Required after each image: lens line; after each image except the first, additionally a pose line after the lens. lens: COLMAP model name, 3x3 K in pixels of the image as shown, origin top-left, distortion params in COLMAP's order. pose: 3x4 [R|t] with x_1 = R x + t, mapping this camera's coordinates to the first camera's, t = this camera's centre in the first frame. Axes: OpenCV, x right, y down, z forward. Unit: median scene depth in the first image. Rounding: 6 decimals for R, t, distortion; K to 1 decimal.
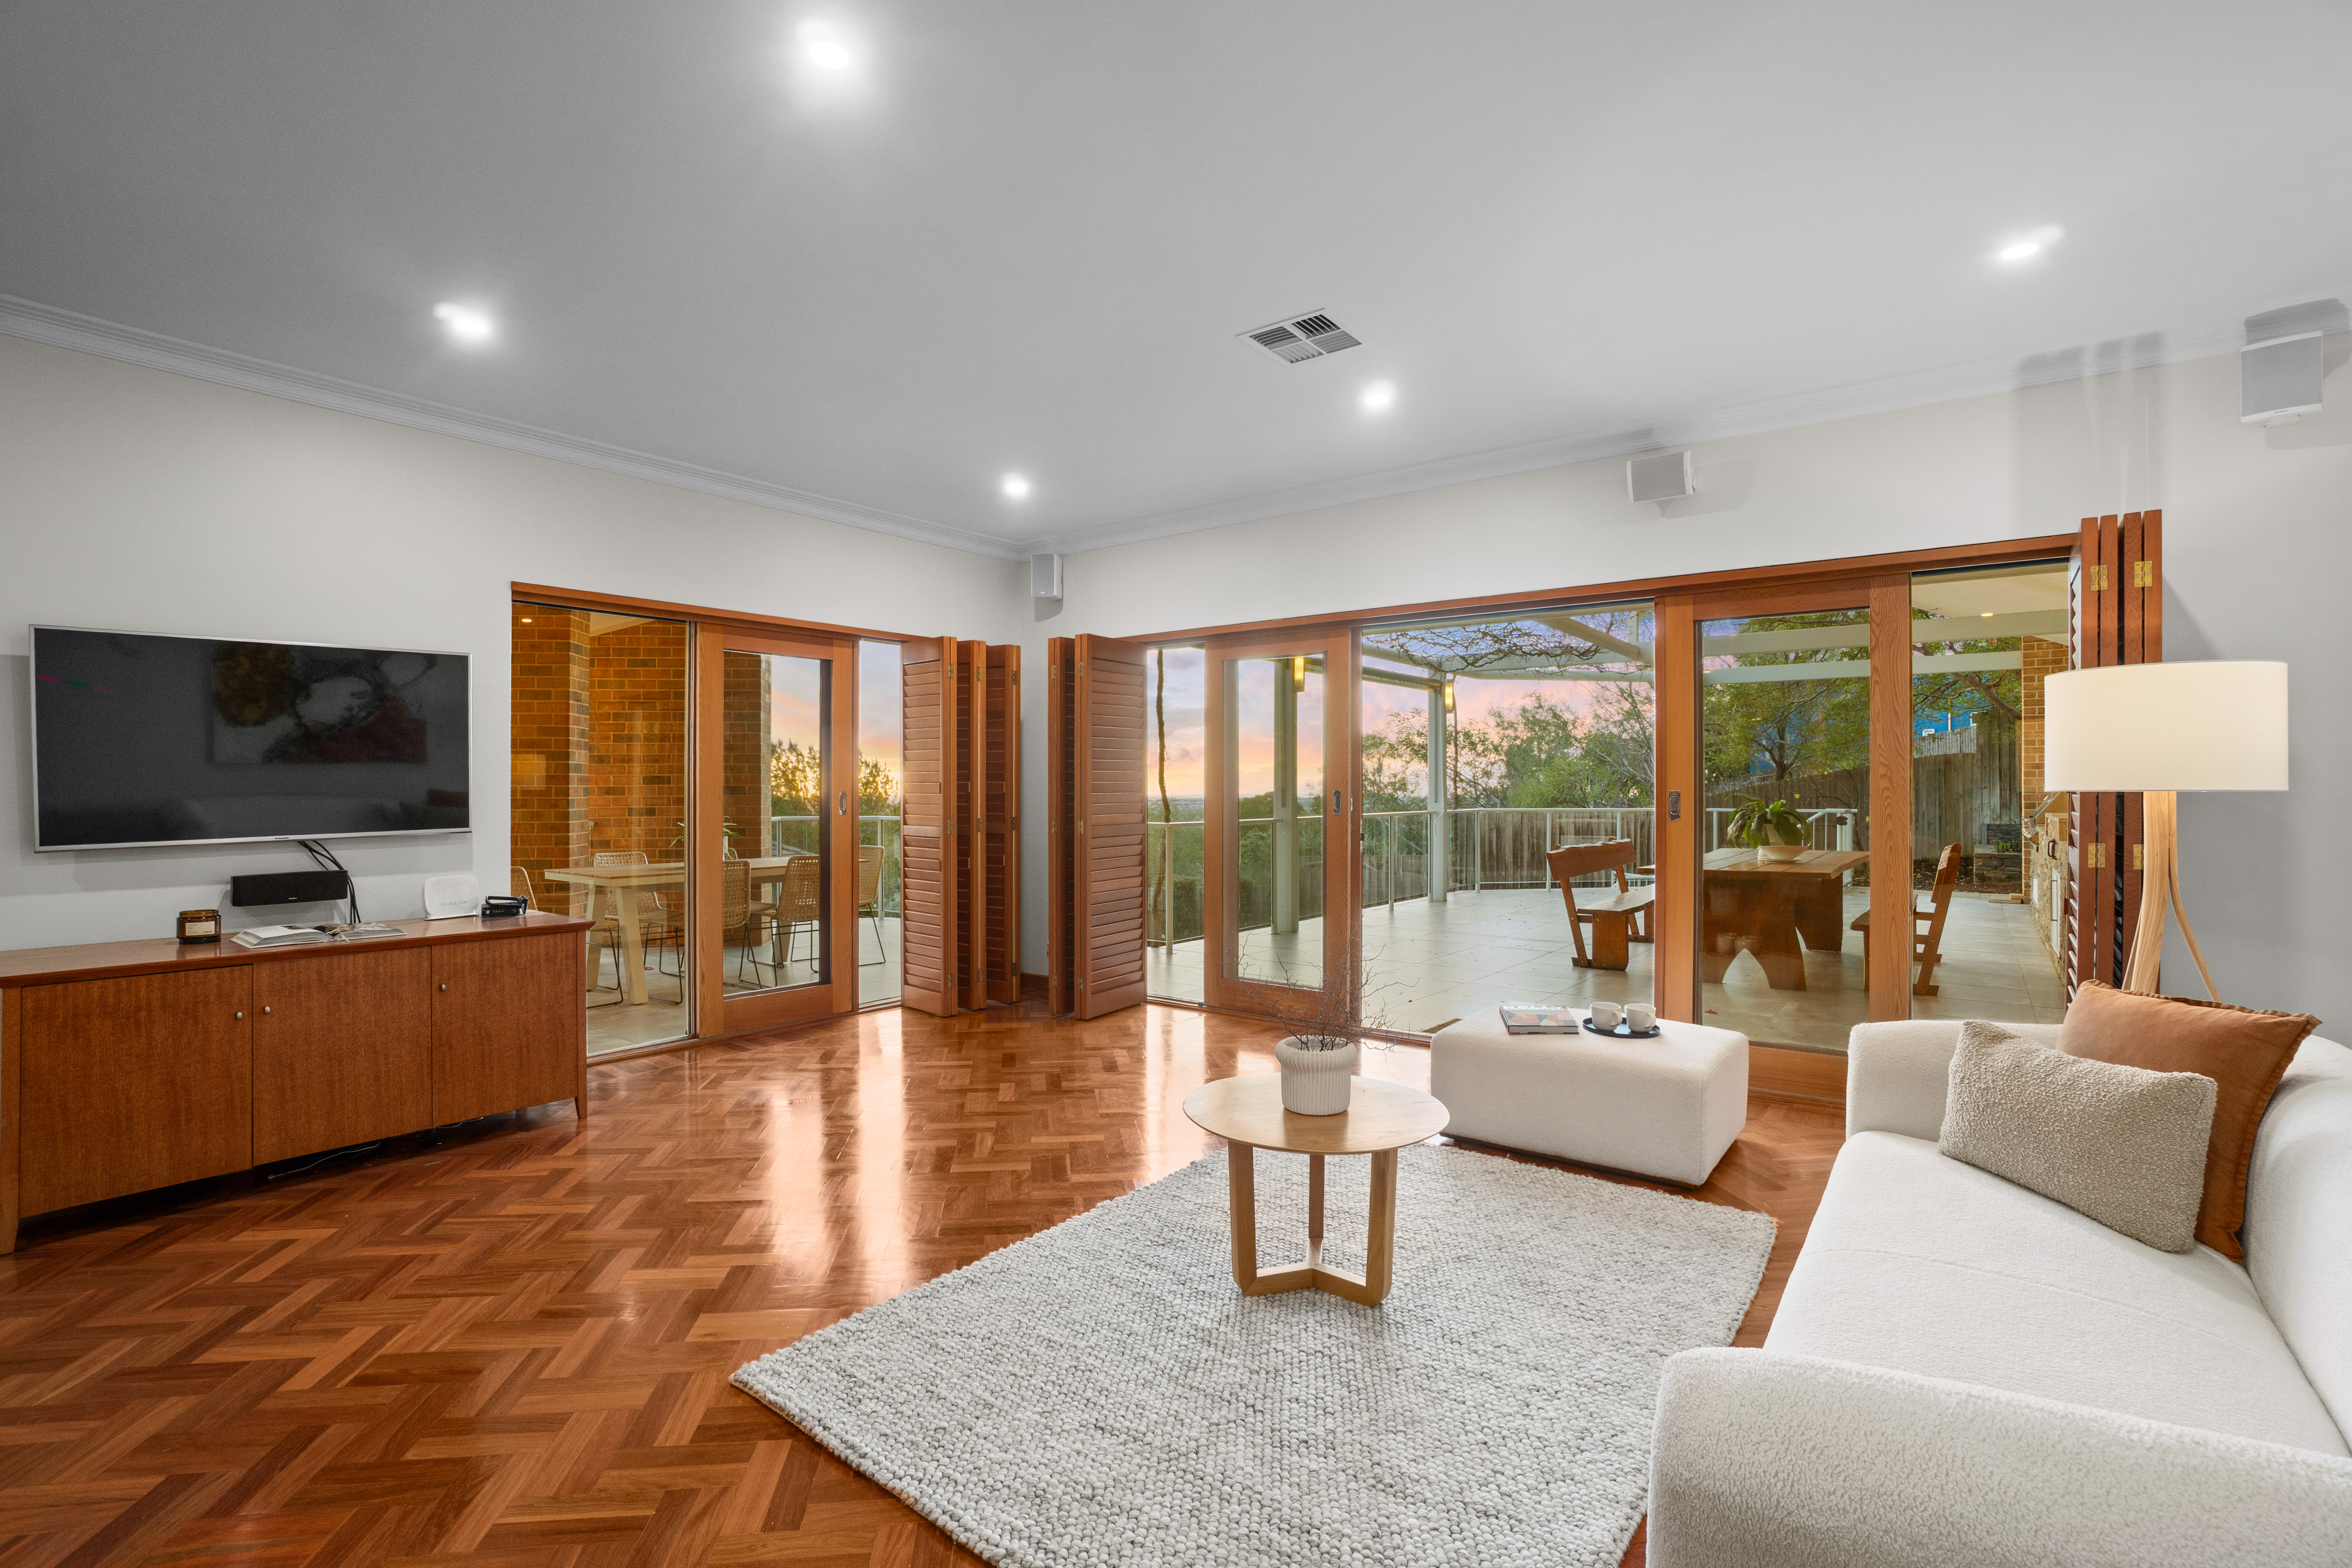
lens RADIAL K [[1066.2, 0, 1186.5], [0, 1066.2, 783.6], [0, 0, 1]] dist [-0.026075, 0.000727]
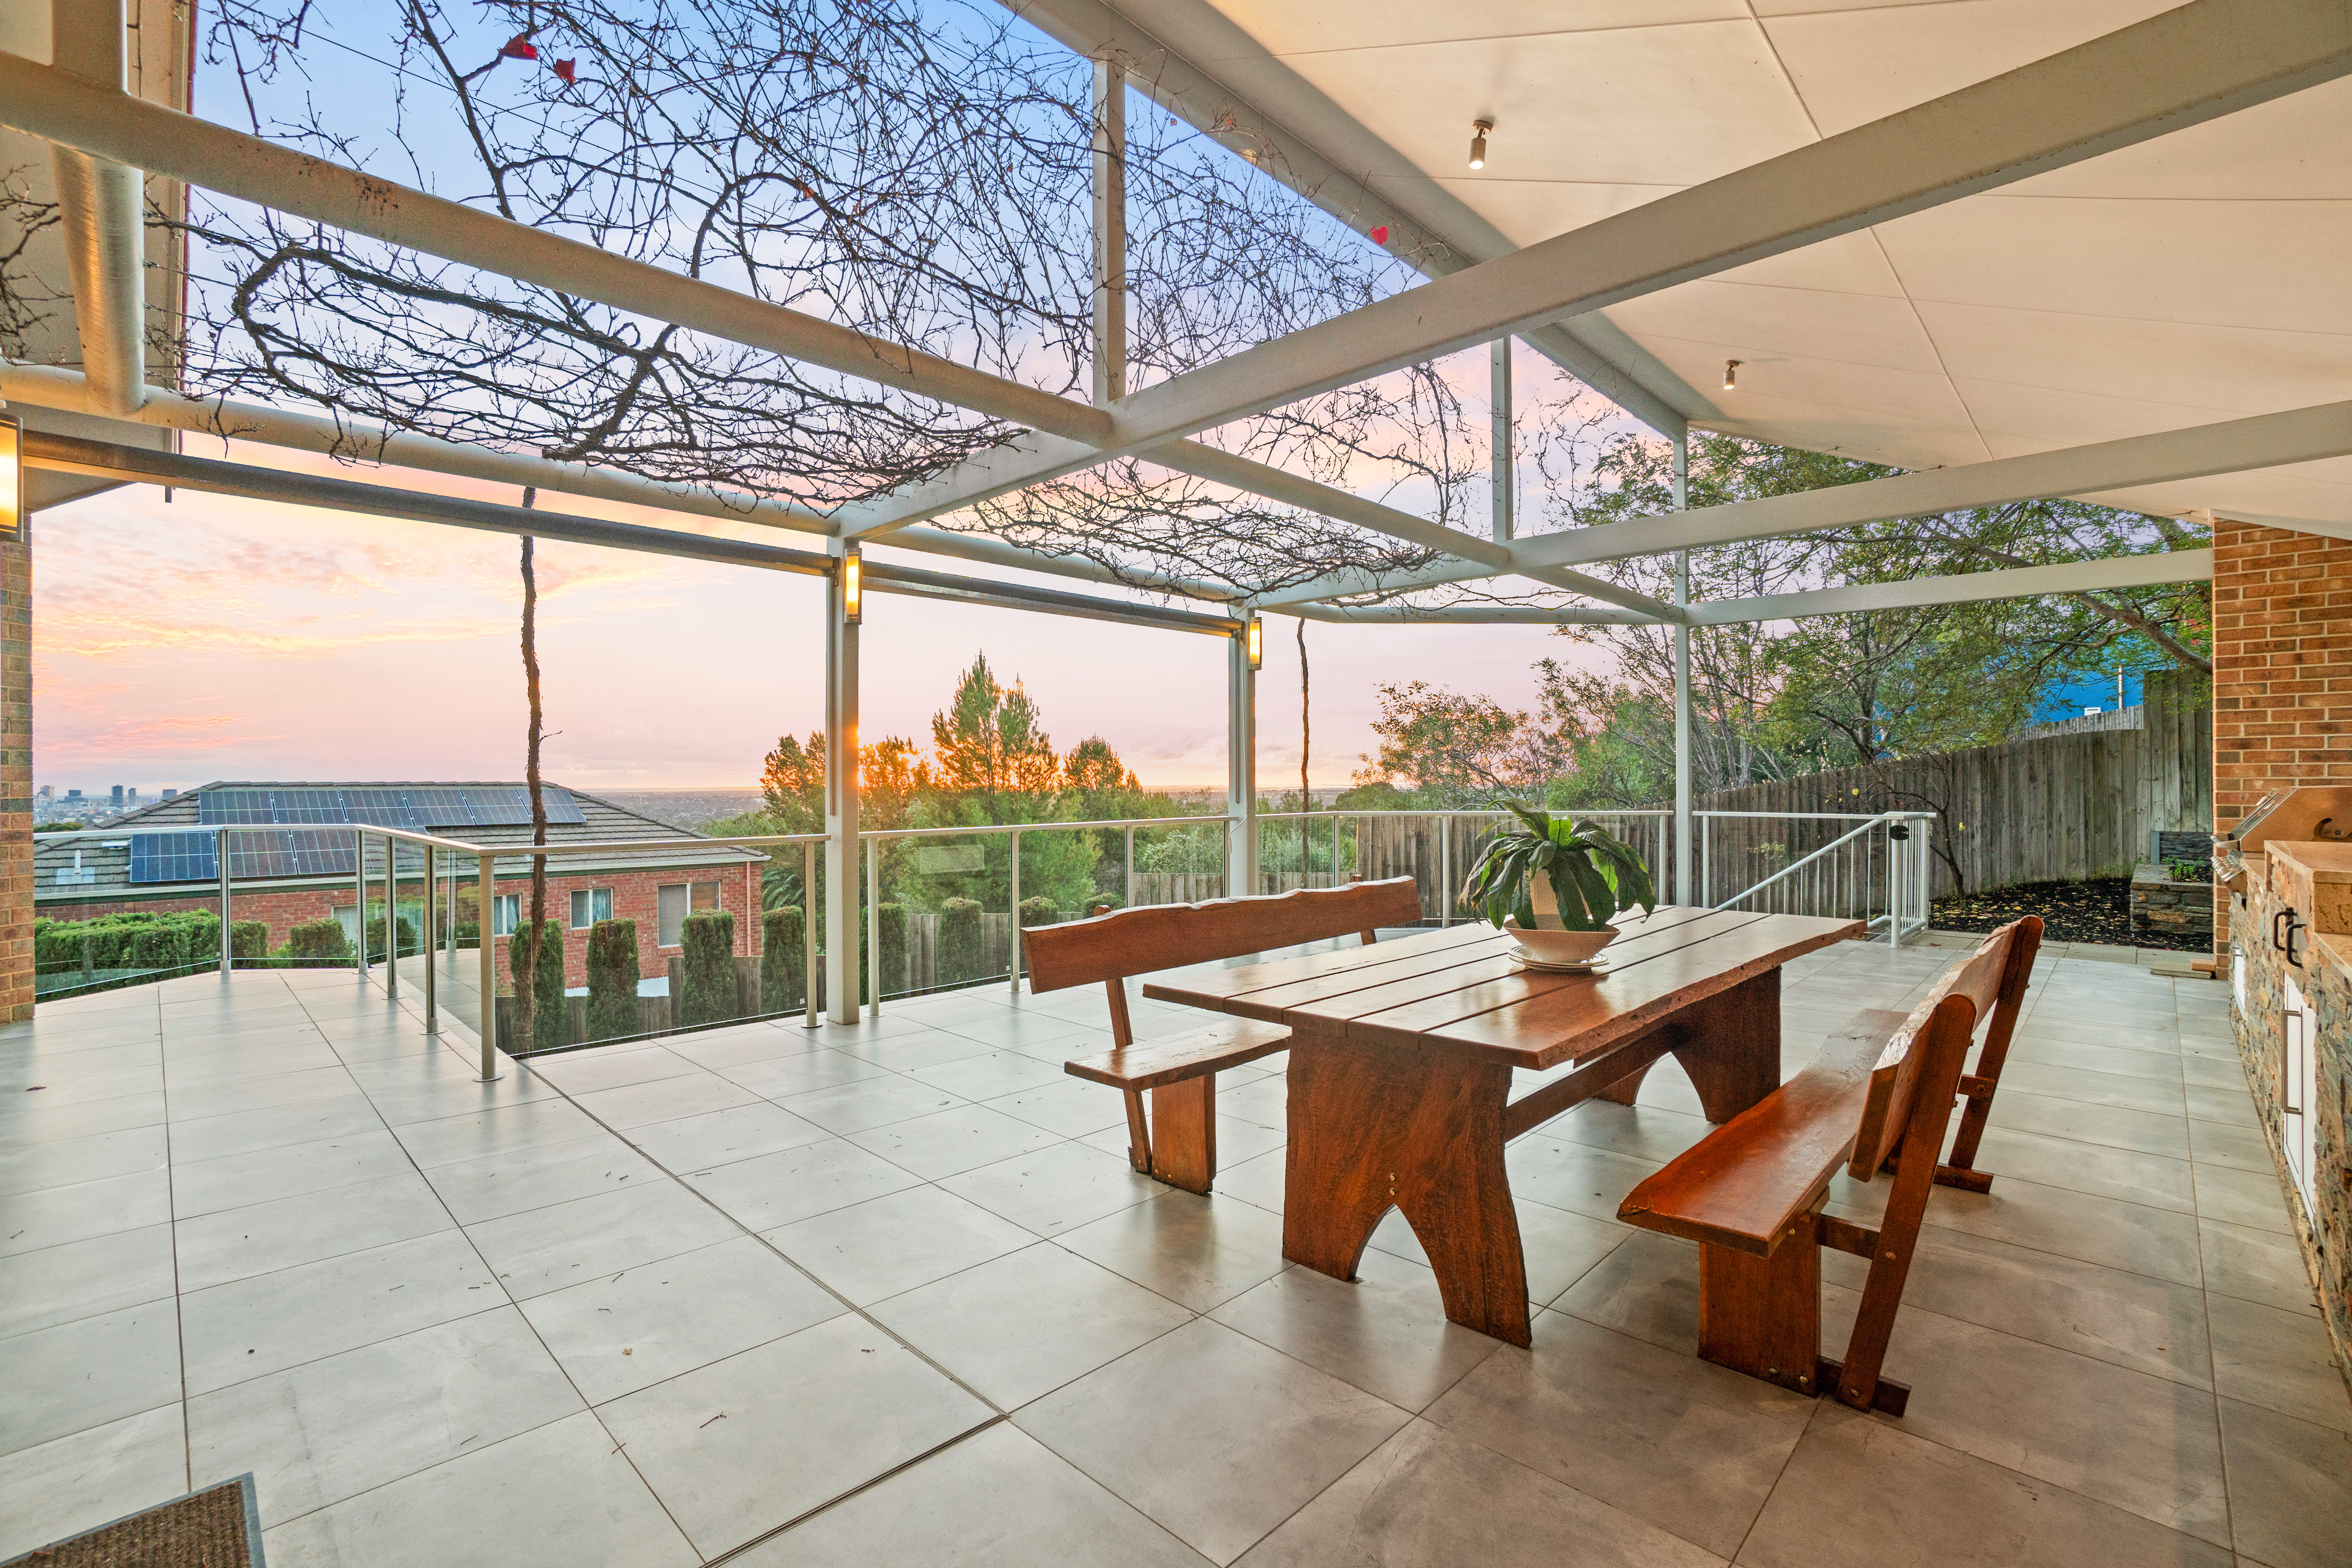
lens RADIAL K [[1066.2, 0, 1156.4], [0, 1066.2, 778.8], [0, 0, 1]] dist [-0.026075, 0.000727]
pose [[0.992292, -0.002935, -0.123886, 0.256444], [0.003139, 0.999994, 0.001448, 0.000837], [0.123881, -0.001825, 0.992295, 0.319112]]
